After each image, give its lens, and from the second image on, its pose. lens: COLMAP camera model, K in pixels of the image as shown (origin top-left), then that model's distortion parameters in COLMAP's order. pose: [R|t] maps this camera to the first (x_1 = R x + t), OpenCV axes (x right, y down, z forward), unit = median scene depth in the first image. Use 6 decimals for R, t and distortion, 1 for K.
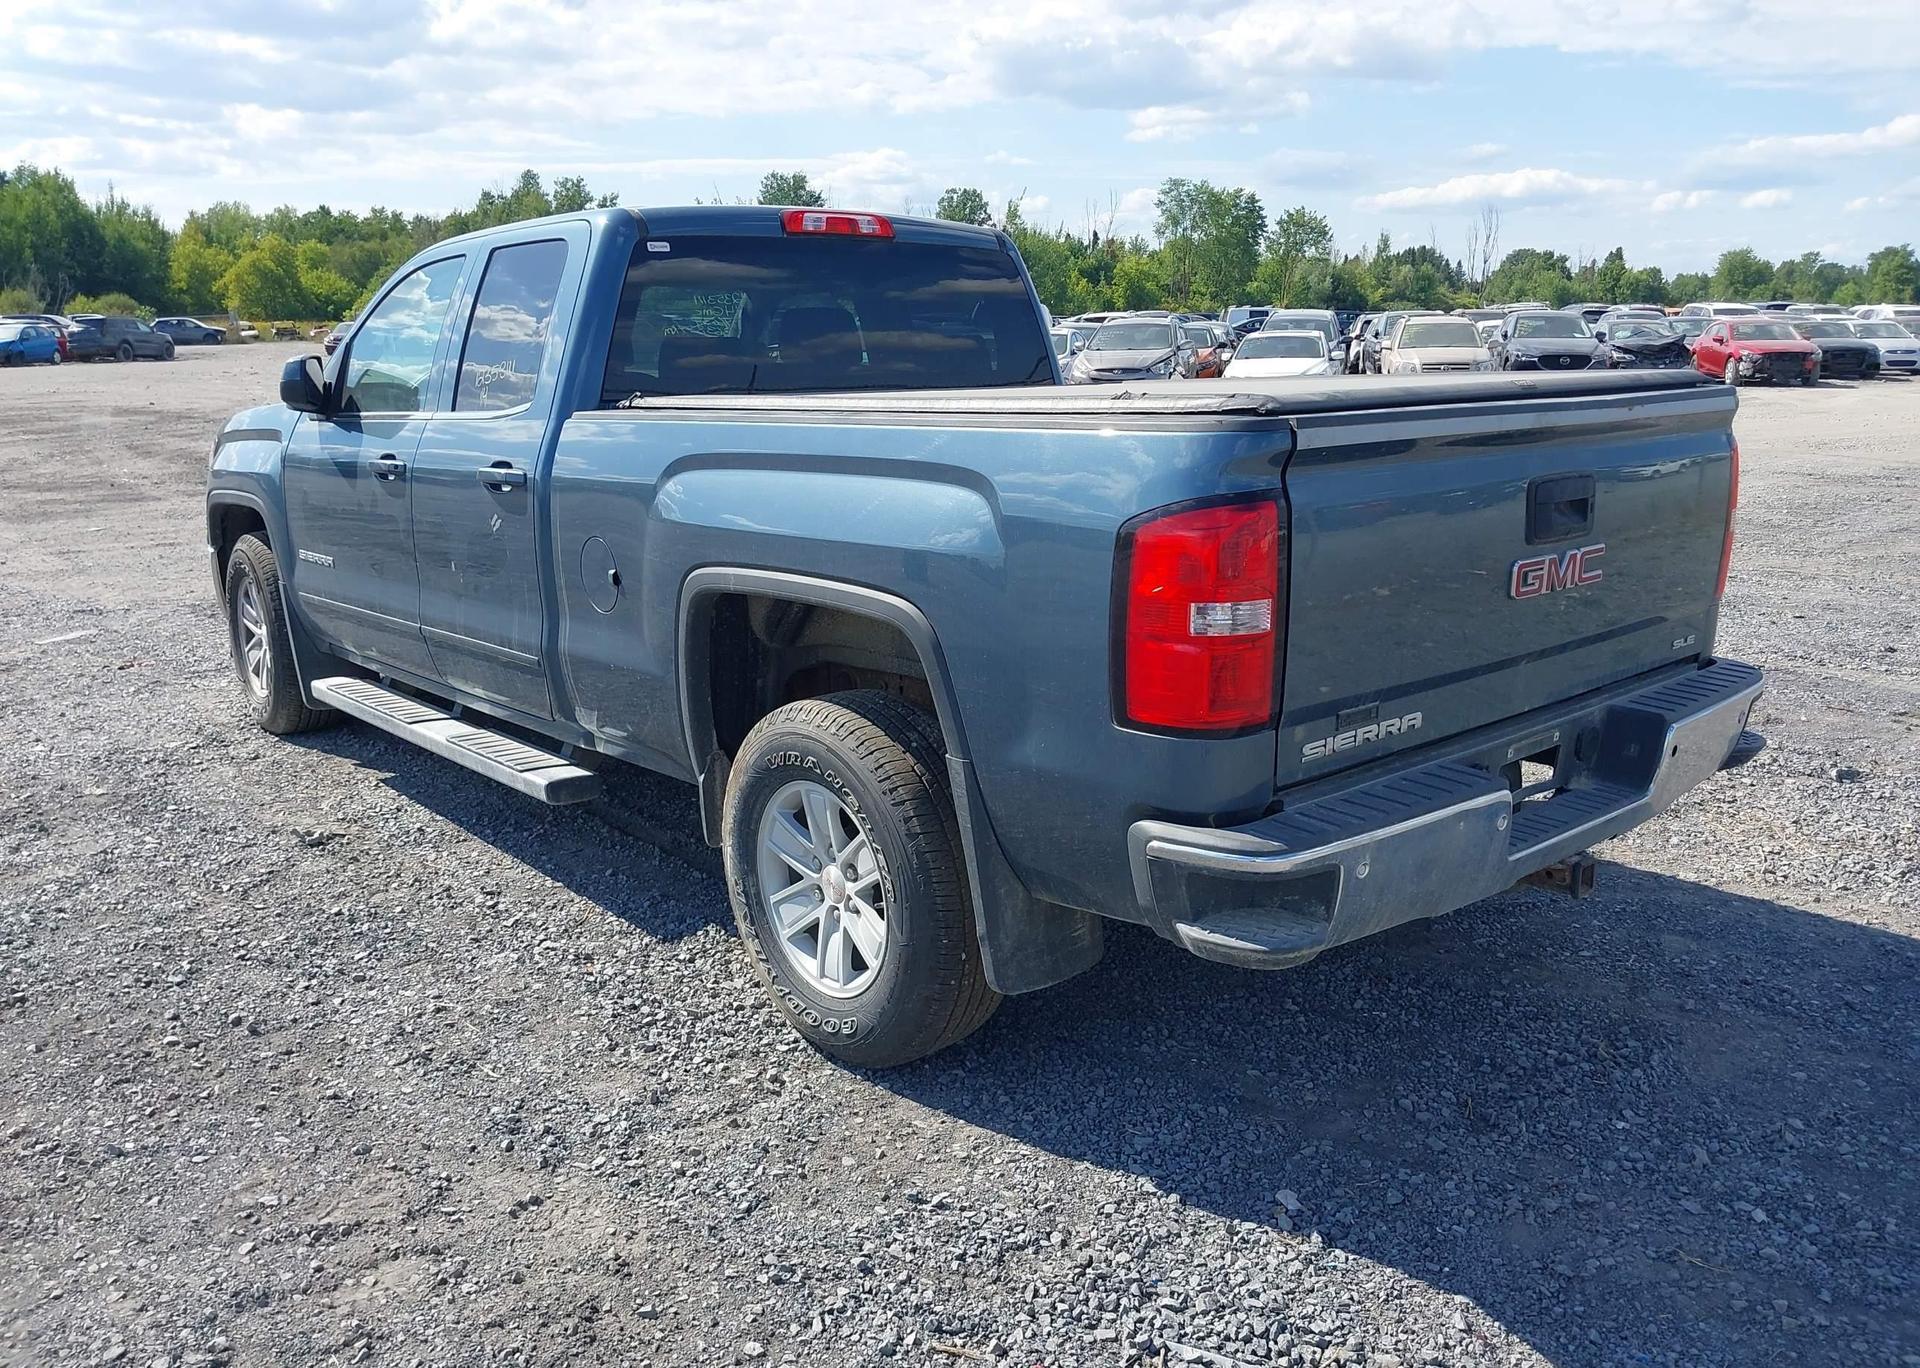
lens RADIAL K [[1508.5, 0, 969.3], [0, 1508.5, 684.4], [0, 0, 1]] dist [0.003751, -0.006041]
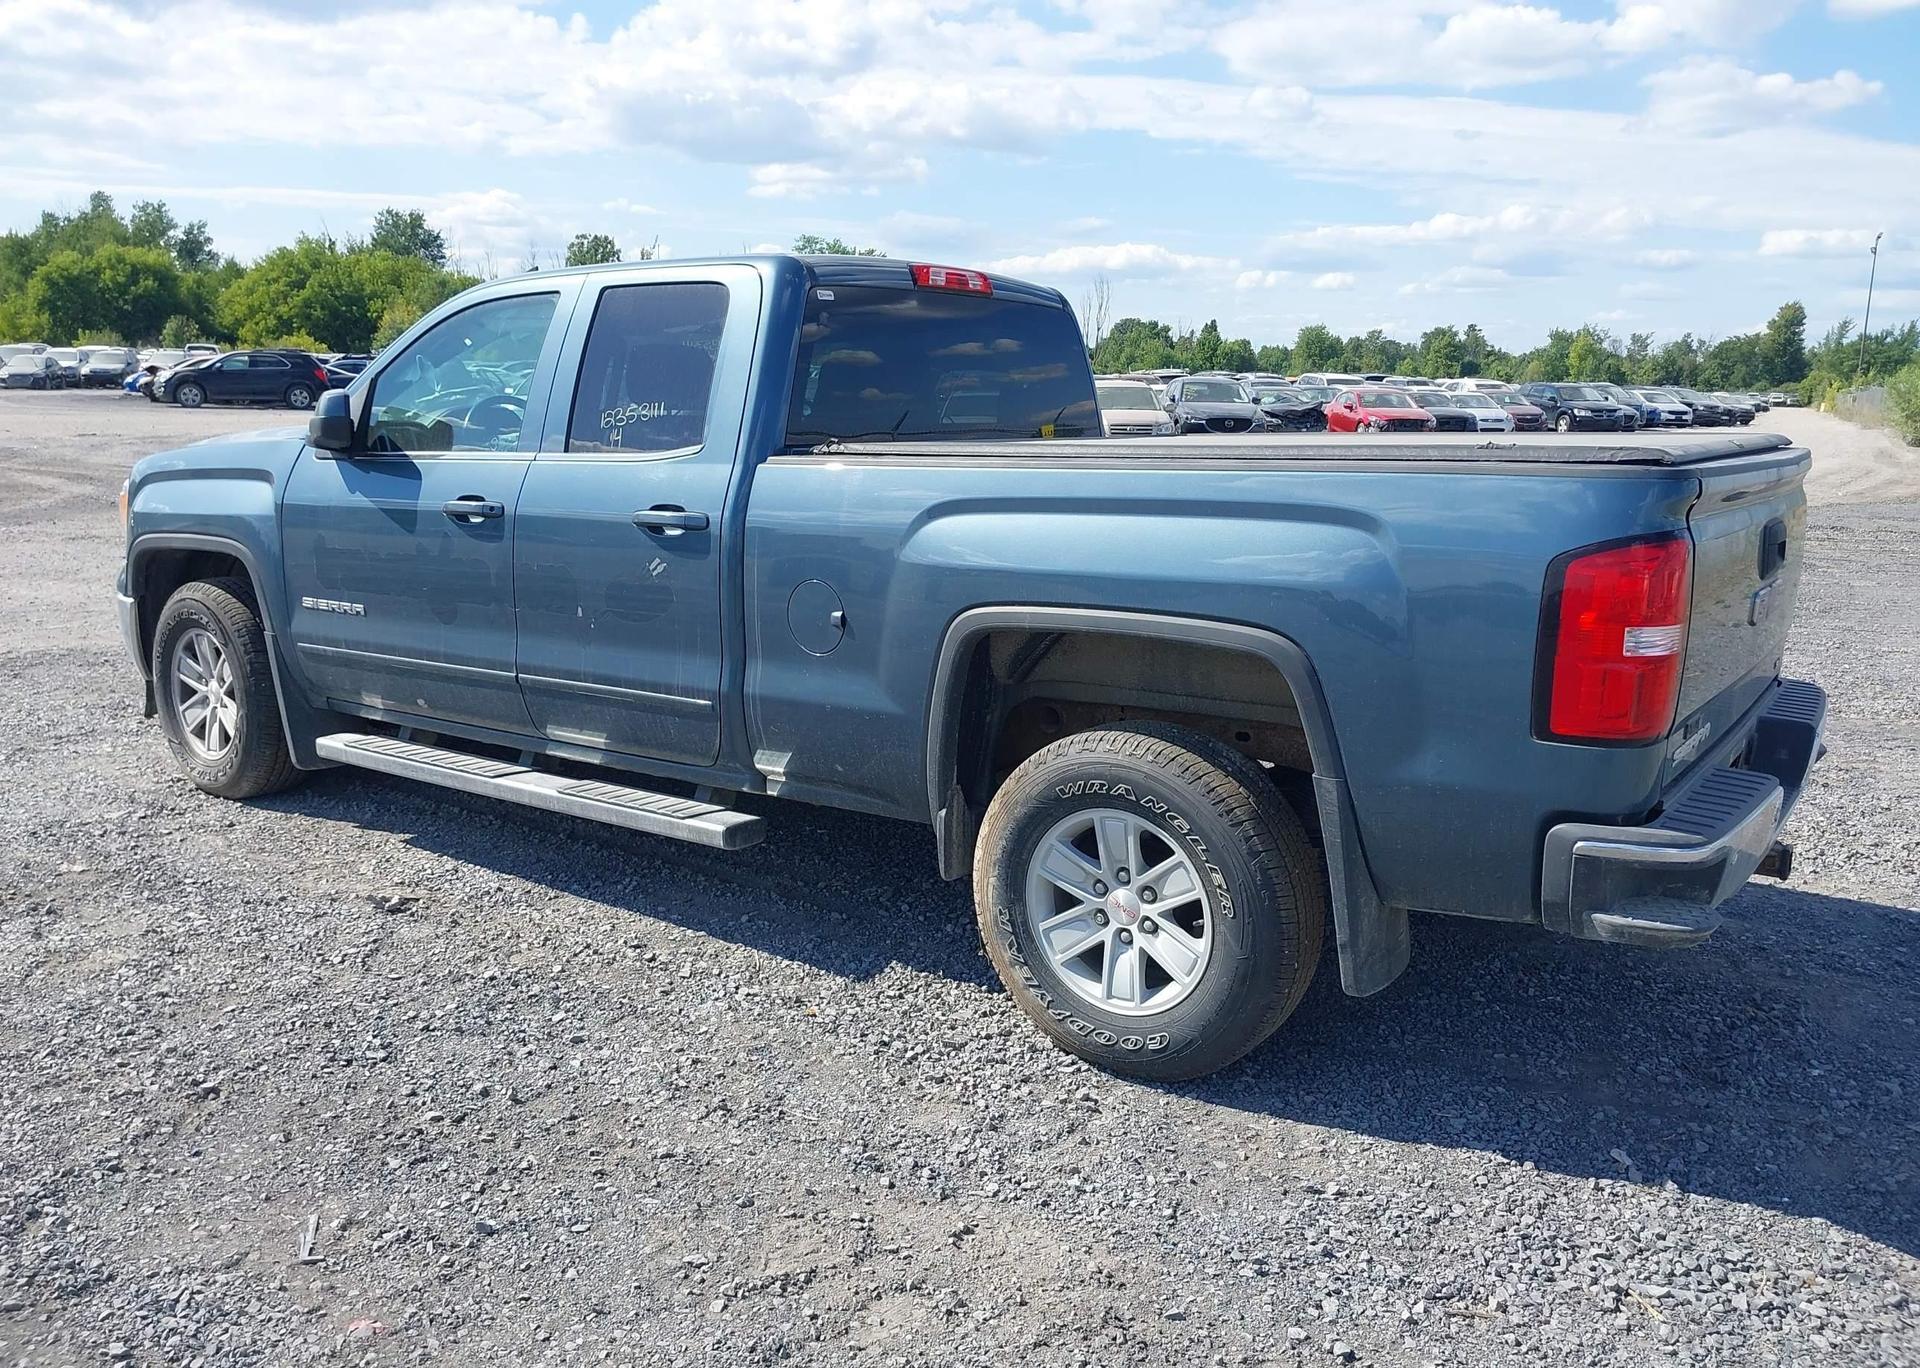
lens RADIAL K [[1502.4, 0, 972.5], [0, 1502.4, 683.2], [0, 0, 1]] dist [0.026900, -0.047414]
pose [[0.971160, -0.020339, 0.237558, -0.415948], [0.028465, 0.999119, -0.030822, 0.005899], [-0.236722, 0.036695, 0.970884, 0.004084]]
